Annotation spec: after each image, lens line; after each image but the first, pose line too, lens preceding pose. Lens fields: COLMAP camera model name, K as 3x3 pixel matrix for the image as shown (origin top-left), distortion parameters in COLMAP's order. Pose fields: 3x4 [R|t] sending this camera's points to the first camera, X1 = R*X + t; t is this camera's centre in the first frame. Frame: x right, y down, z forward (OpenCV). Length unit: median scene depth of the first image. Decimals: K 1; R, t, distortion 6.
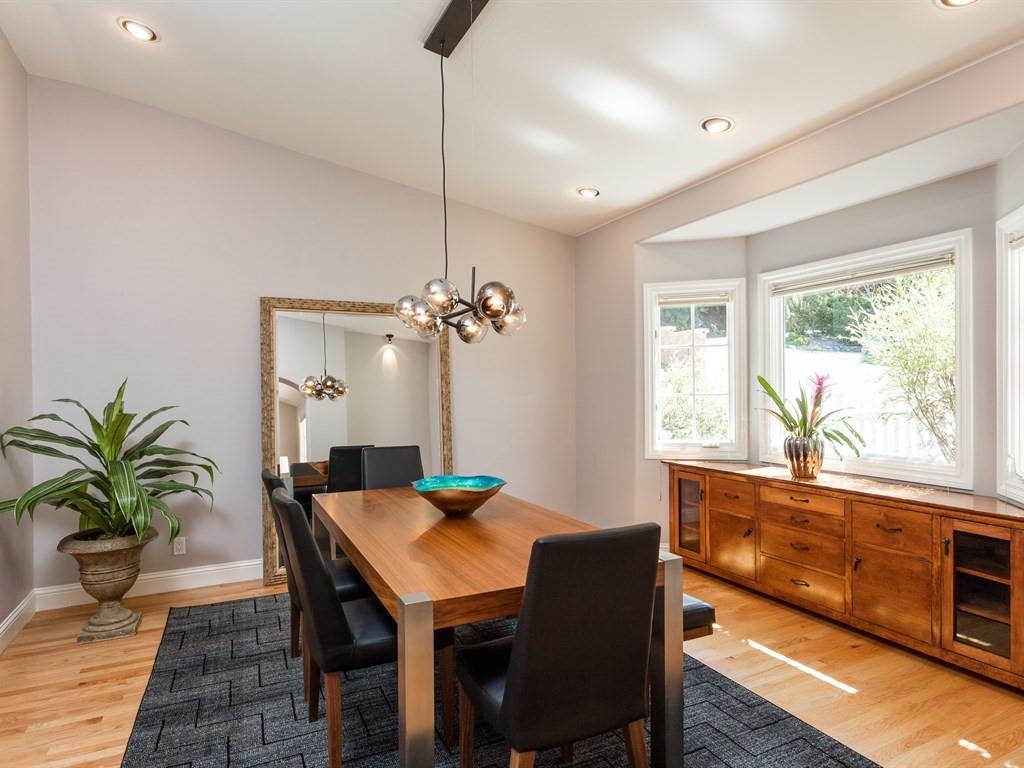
lens RADIAL K [[571.6, 0, 512.0], [0, 571.6, 384.0], [0, 0, 1]] dist [-0.019226, -0.000179]
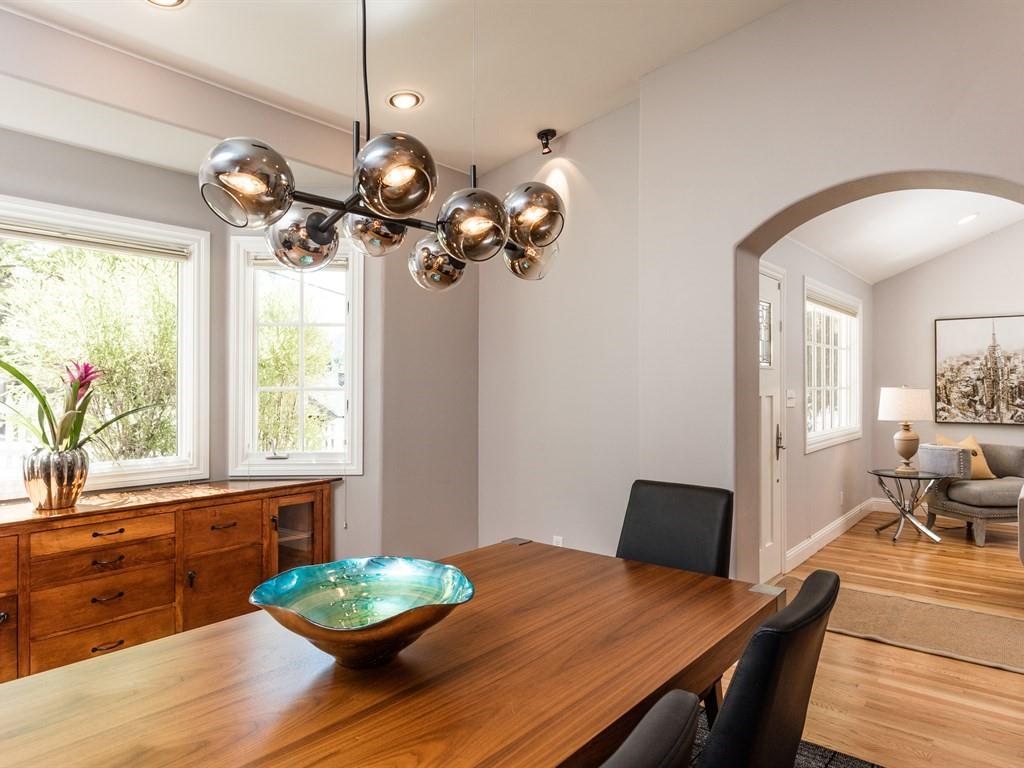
lens RADIAL K [[608.2, 0, 513.5], [0, 608.2, 378.2], [0, 0, 1]] dist [-0.001106, 0.000282]
pose [[-0.371927, 0.009355, 0.928215, -0.422957], [-0.007511, 0.999886, -0.013086, 0.009368], [-0.928231, -0.011839, -0.371815, 0.808916]]
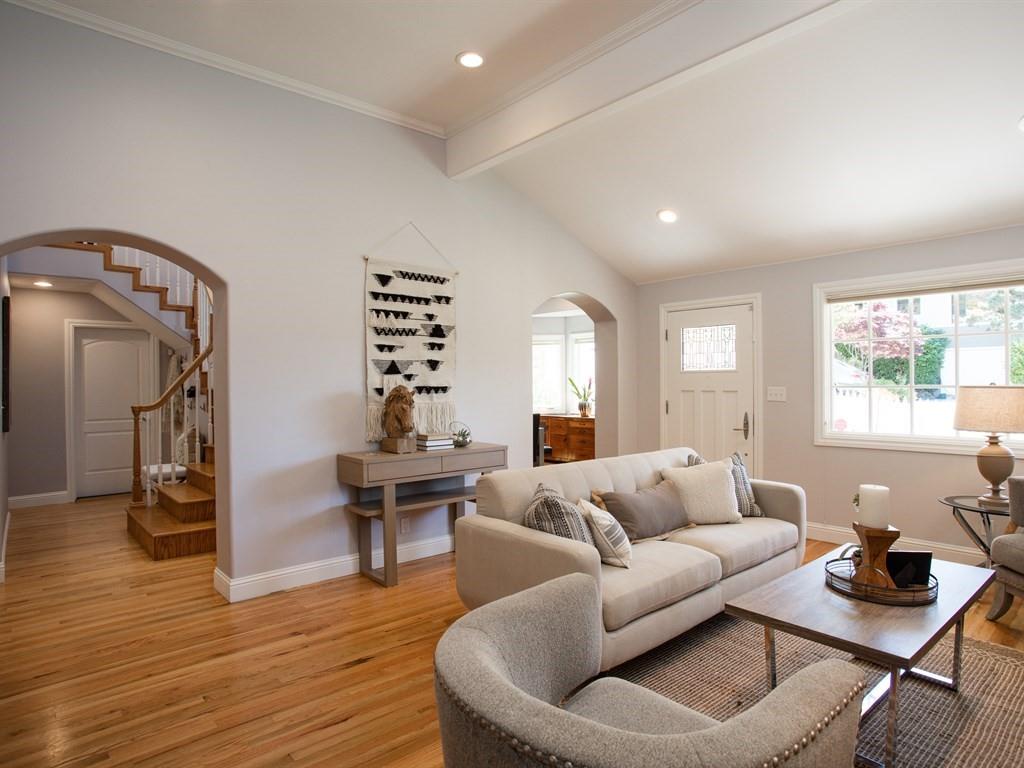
lens RADIAL K [[571.6, 0, 512.0], [0, 571.6, 384.0], [0, 0, 1]] dist [-0.019226, -0.000179]
pose [[0.969815, 0.001722, 0.243838, -0.475674], [-0.002949, 0.999985, 0.004664, -0.000146], [-0.243826, -0.005242, 0.969805, -1.536151]]
